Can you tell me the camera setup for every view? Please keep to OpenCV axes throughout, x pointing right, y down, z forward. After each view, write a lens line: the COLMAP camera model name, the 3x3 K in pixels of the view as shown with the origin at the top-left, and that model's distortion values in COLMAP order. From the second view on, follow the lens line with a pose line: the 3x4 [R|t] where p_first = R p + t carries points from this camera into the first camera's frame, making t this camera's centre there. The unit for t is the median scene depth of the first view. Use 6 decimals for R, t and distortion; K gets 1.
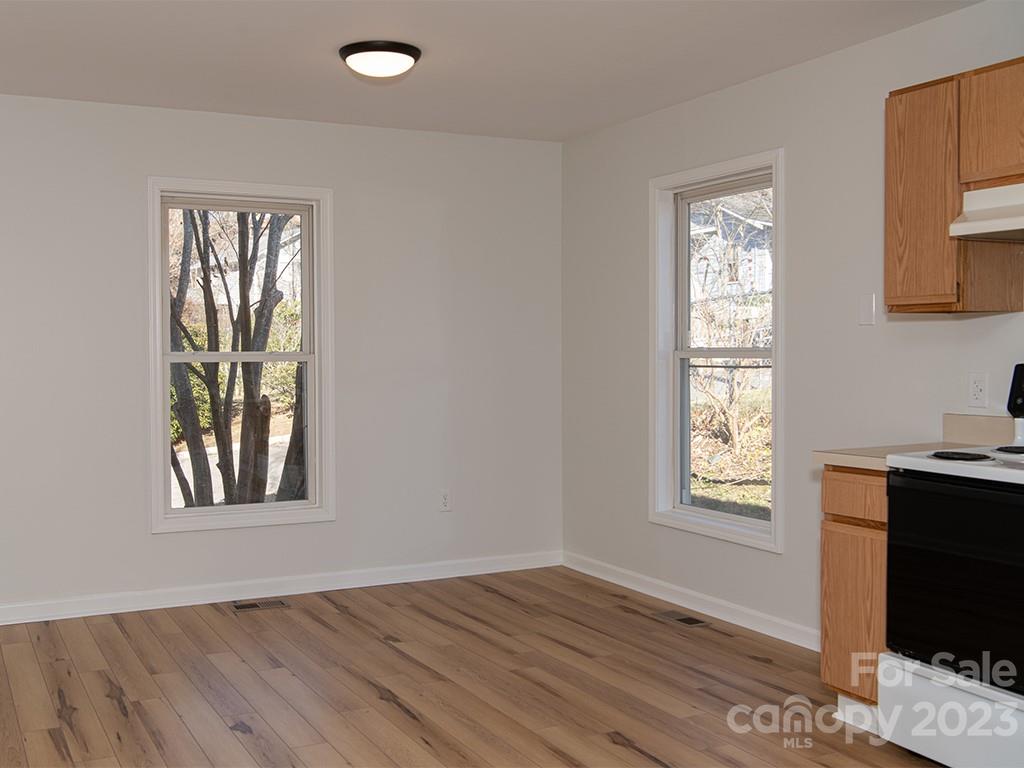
lens RADIAL K [[1122.3, 0, 430.9], [0, 1122.3, 382.4], [0, 0, 1]] dist [0.004167, -0.004571]
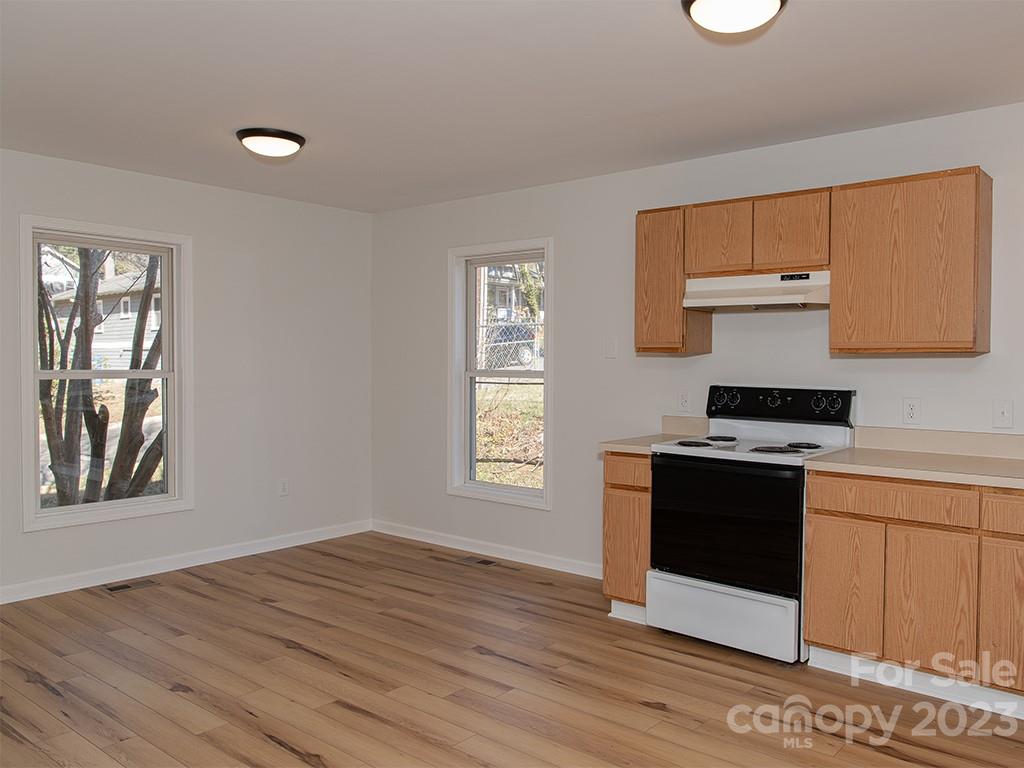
lens RADIAL K [[834.3, 0, 581.2], [0, 834.3, 383.7], [0, 0, 1]] dist [0.002125, -0.002641]
pose [[0.887997, -0.001454, 0.459848, -0.172725], [0.001636, 0.999999, 0.000002, -0.016250], [-0.459847, 0.000750, 0.887998, 0.005569]]
